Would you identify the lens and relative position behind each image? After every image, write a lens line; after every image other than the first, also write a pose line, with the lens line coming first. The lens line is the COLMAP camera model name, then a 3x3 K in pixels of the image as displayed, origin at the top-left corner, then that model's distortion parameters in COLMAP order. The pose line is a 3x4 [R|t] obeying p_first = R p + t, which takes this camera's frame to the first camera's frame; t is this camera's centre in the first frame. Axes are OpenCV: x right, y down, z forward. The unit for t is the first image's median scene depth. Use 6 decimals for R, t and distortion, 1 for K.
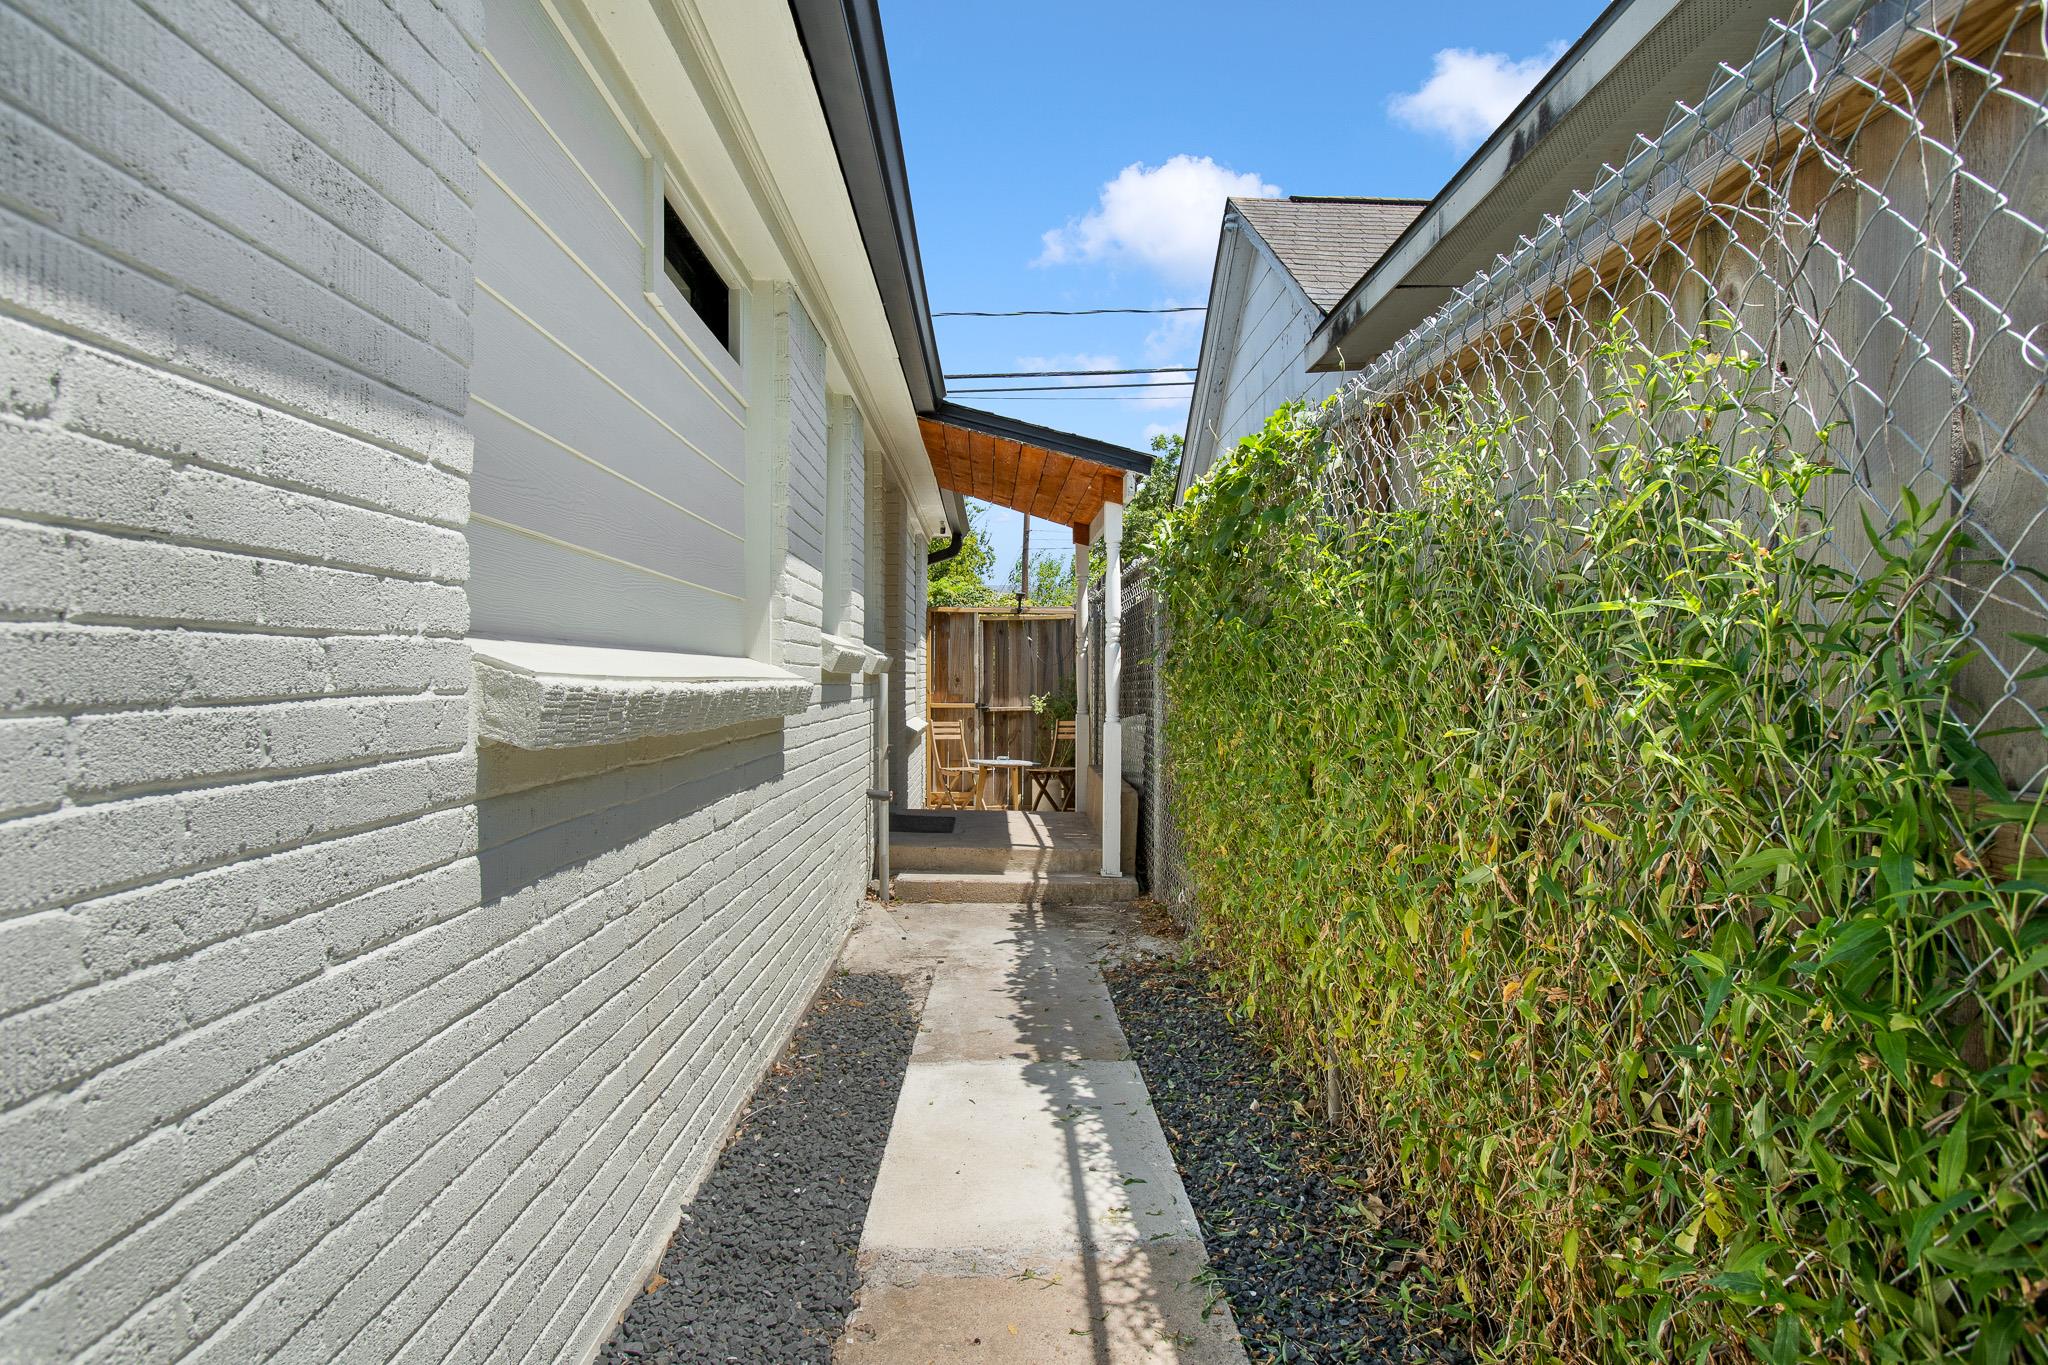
lens RADIAL K [[1192.9, 0, 1024.0], [0, 1192.9, 682.5], [0, 0, 1]] dist [-0.000237, -0.000028]
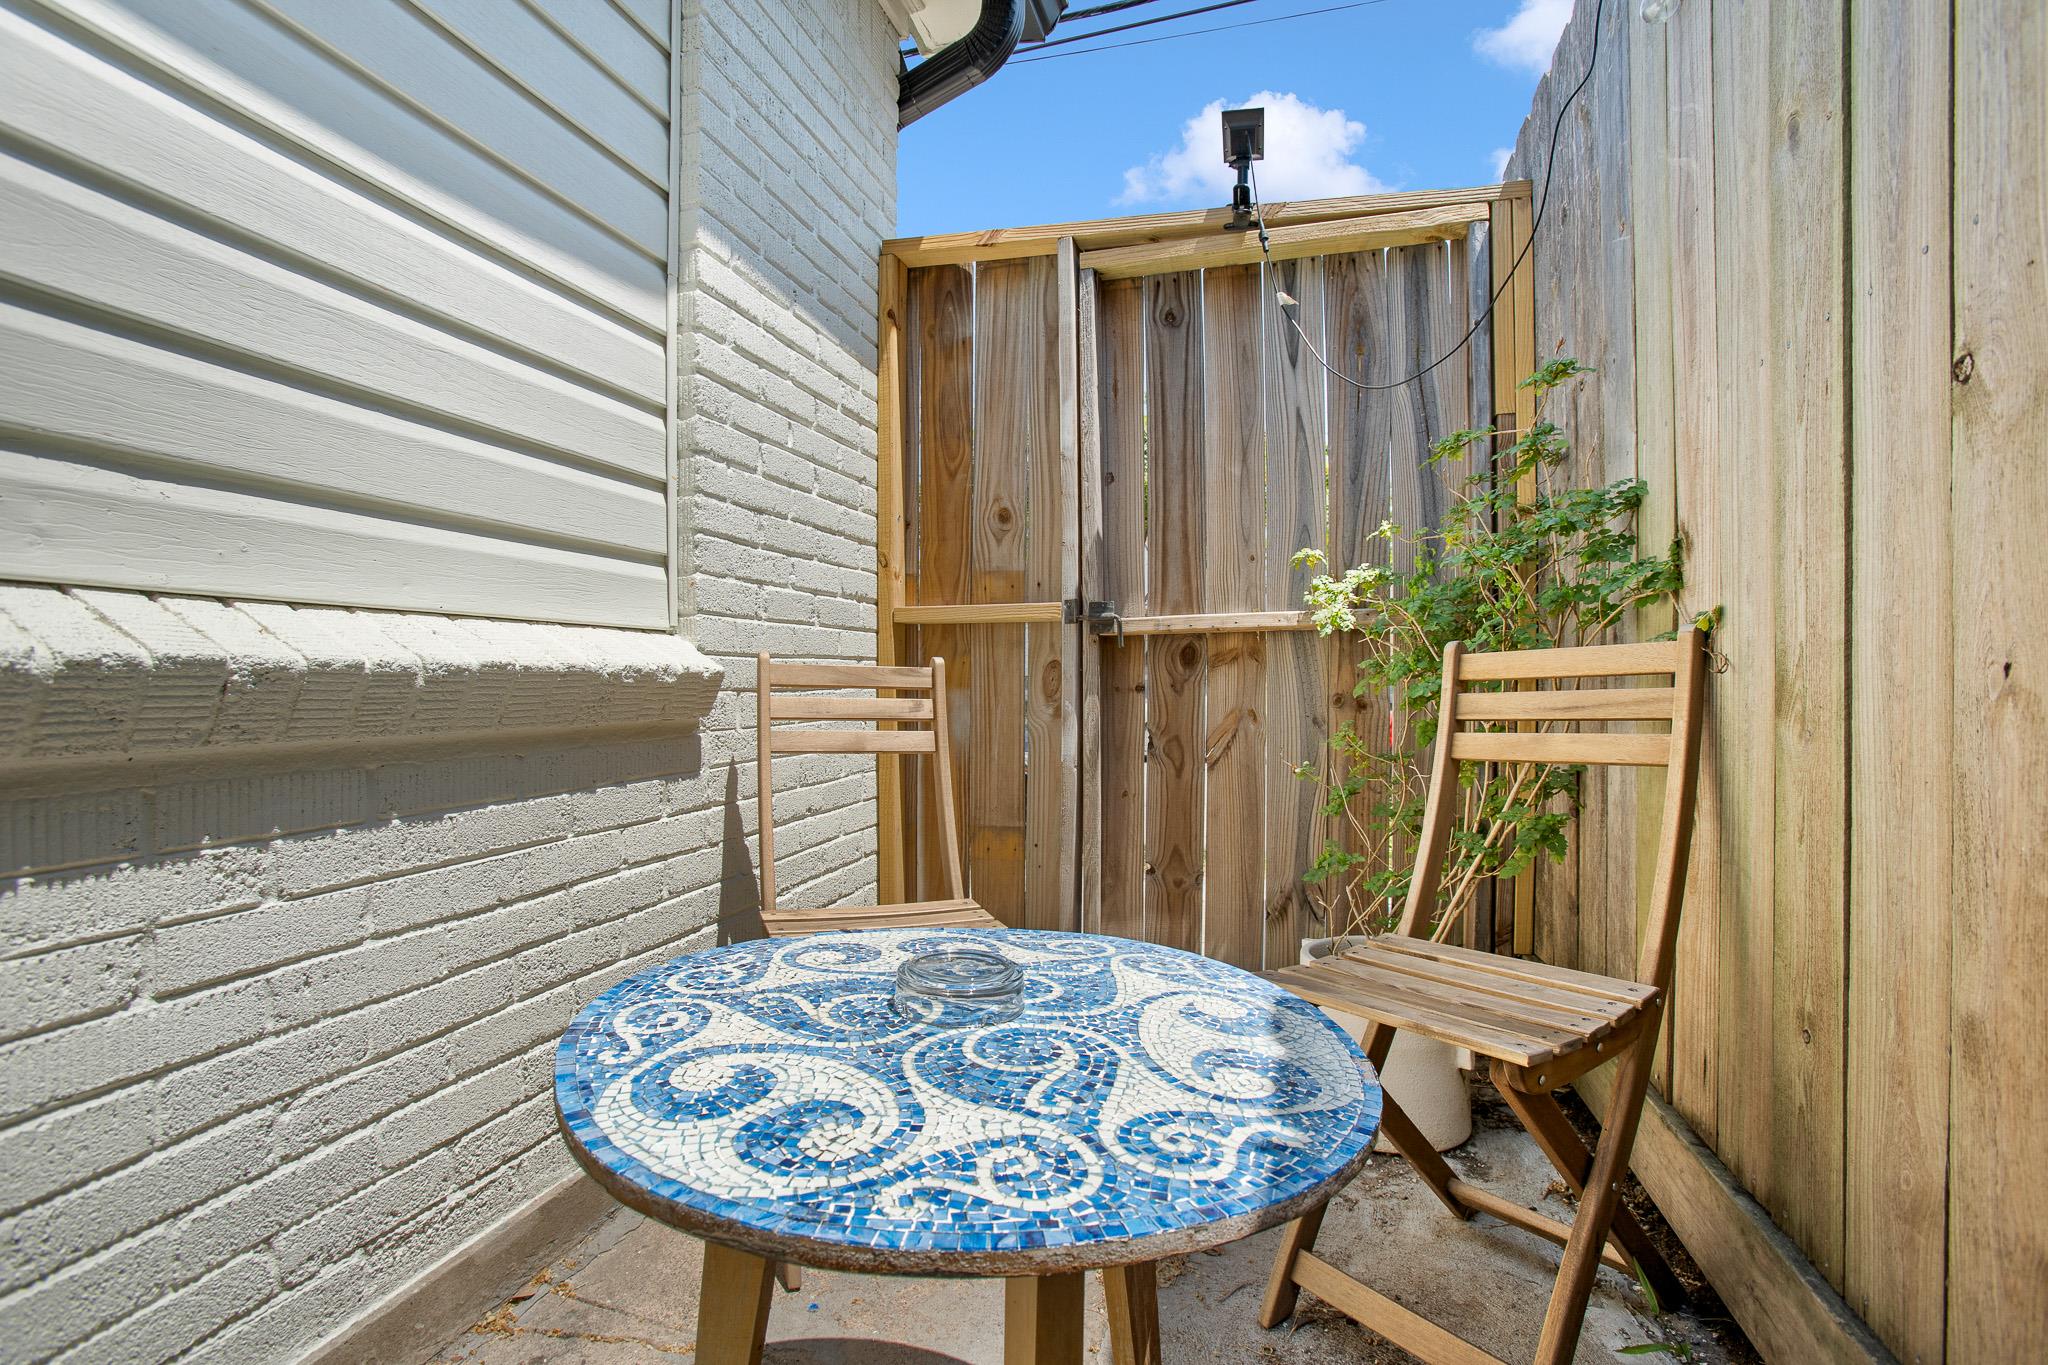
lens RADIAL K [[969.9, 0, 1024.0], [0, 969.9, 682.5], [0, 0, 1]] dist [0.000323, 0.000104]
pose [[0.995755, -0.030000, -0.087021, -0.033762], [0.032666, 0.999035, 0.029377, 0.027873], [0.086056, -0.032095, 0.995773, 0.785584]]
